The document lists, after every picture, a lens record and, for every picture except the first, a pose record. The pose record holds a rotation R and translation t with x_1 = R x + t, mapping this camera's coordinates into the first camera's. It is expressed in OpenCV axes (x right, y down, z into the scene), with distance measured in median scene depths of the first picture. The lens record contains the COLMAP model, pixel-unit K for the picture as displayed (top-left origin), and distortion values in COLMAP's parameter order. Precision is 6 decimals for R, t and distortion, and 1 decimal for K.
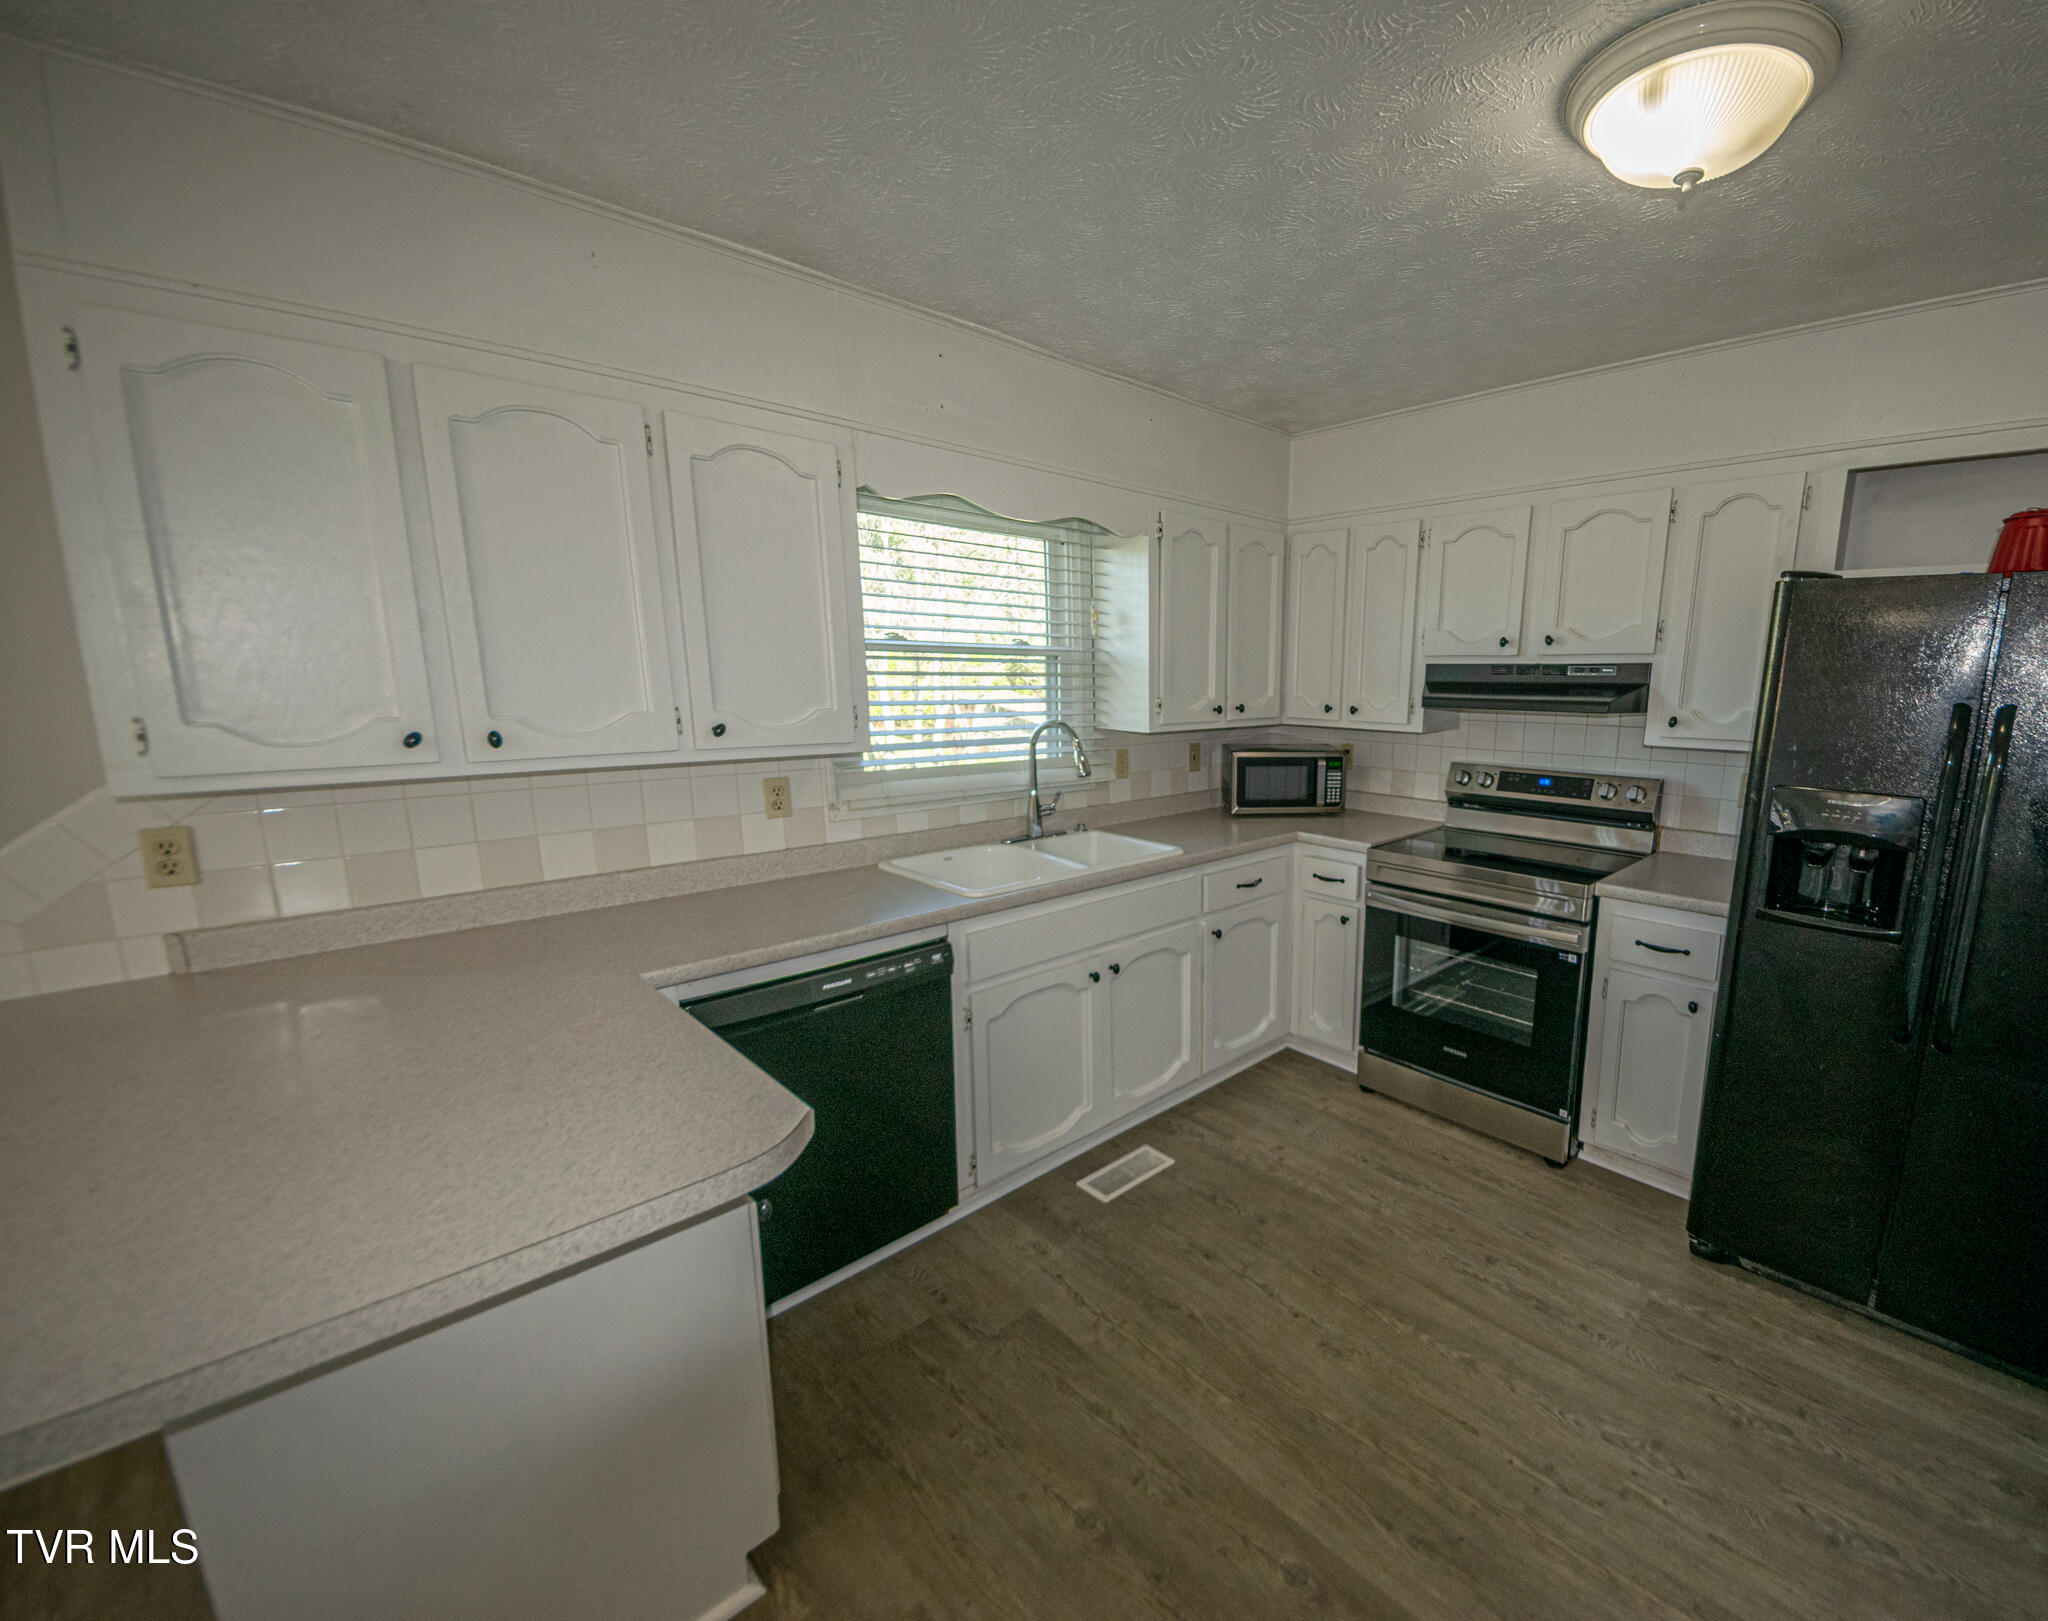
lens RADIAL K [[861.4, 0, 1183.1], [0, 861.4, 845.2], [0, 0, 1]] dist [-0.016010, -0.000129]
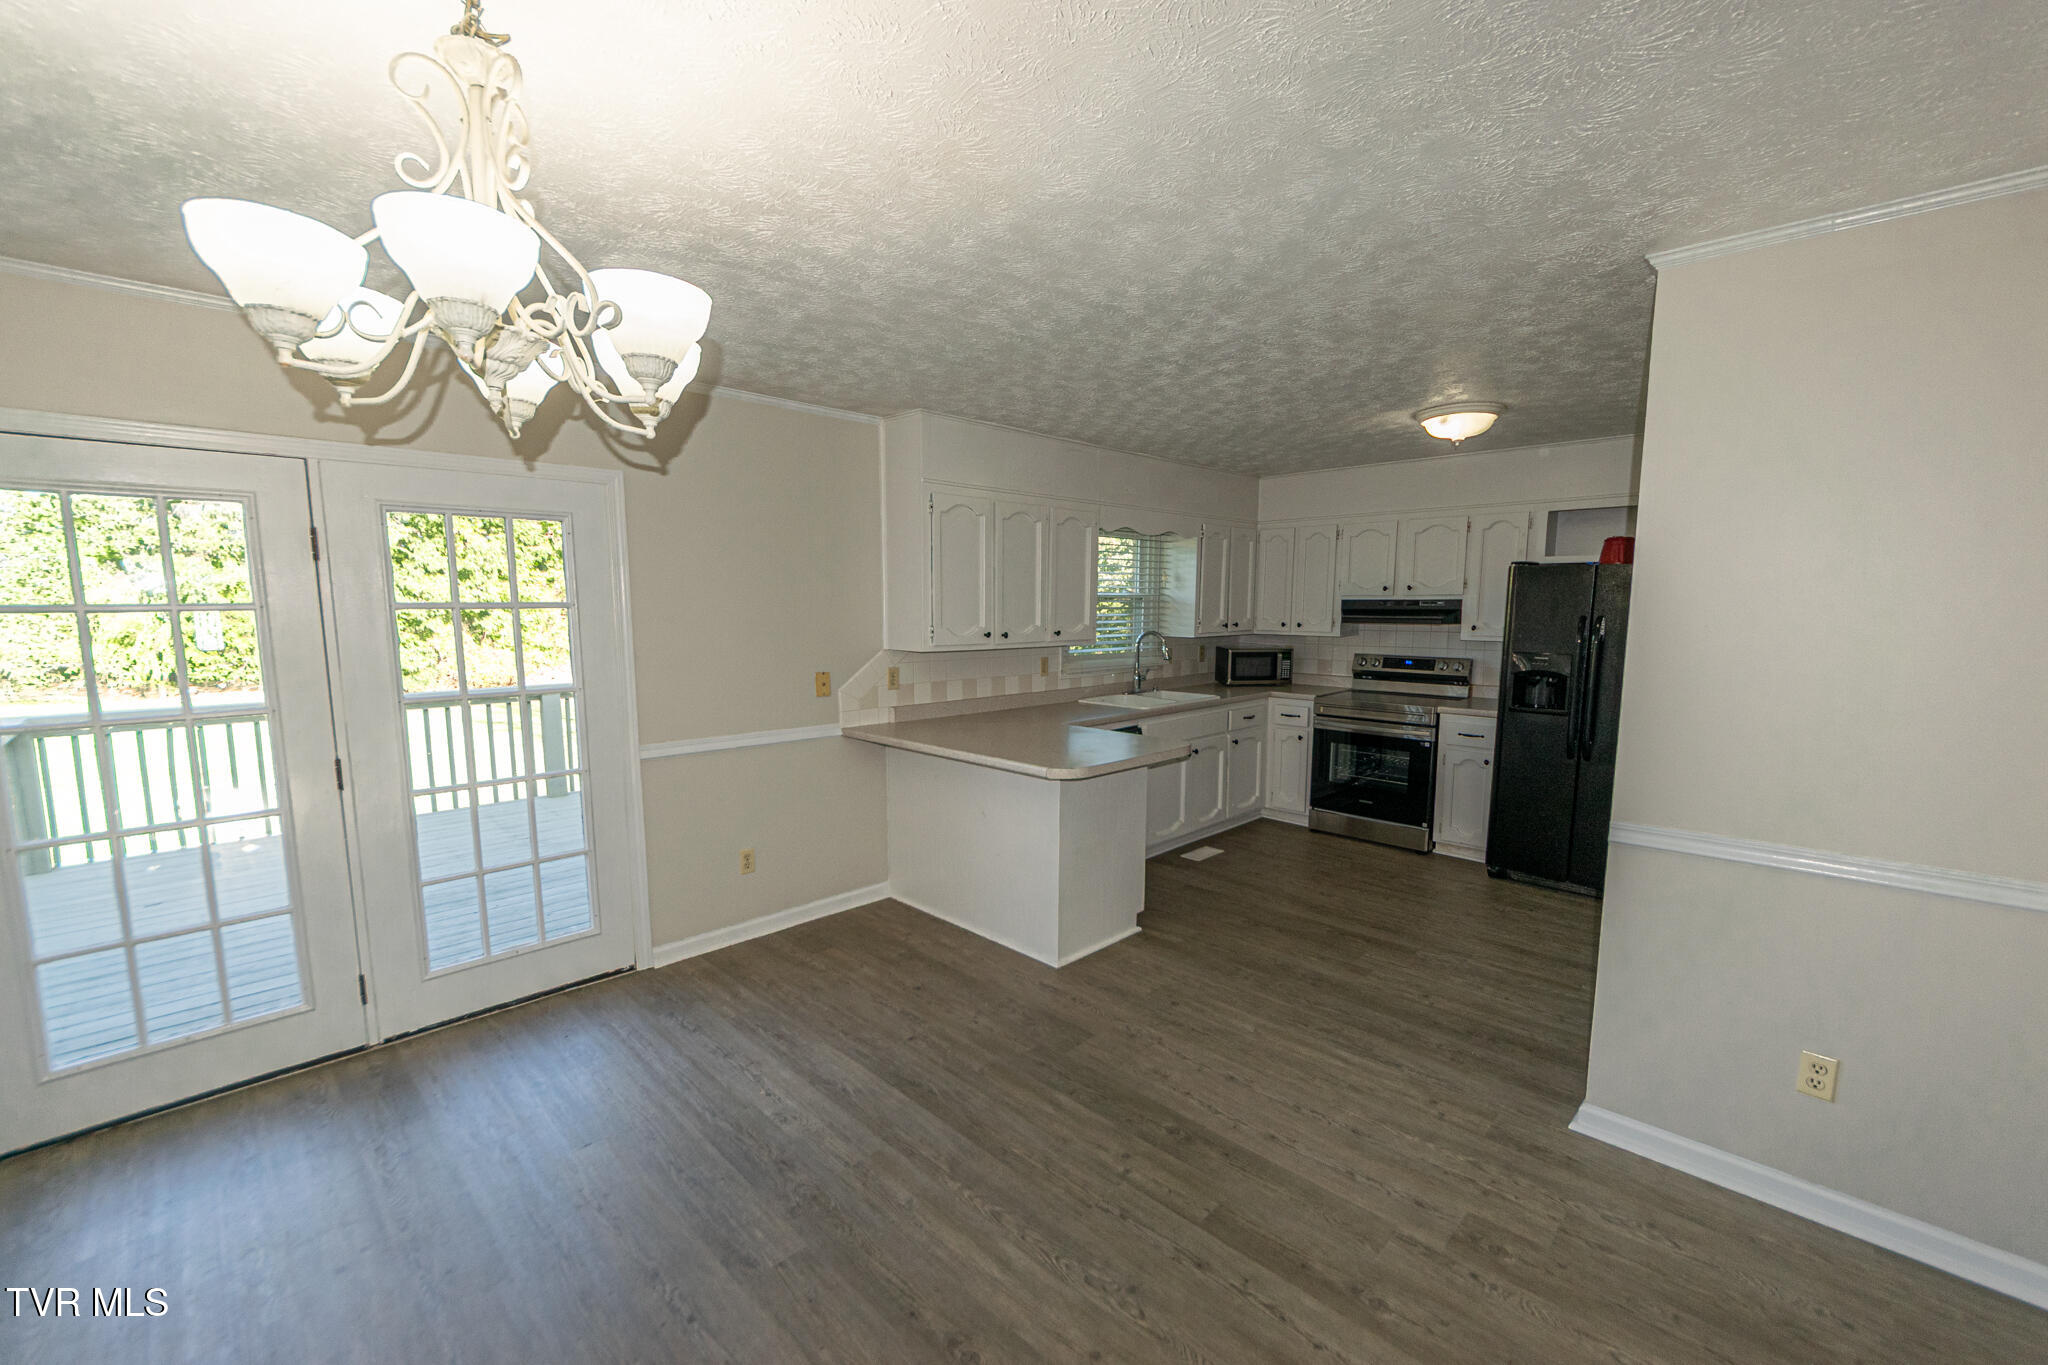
lens RADIAL K [[840.4, 0, 1007.5], [0, 840.4, 704.6], [0, 0, 1]] dist [-0.000308, -0.000154]
pose [[0.998875, -0.004896, -0.047172, -0.370621], [0.001471, 0.997376, -0.072376, 0.152369], [0.047403, 0.072225, 0.996261, -0.867637]]
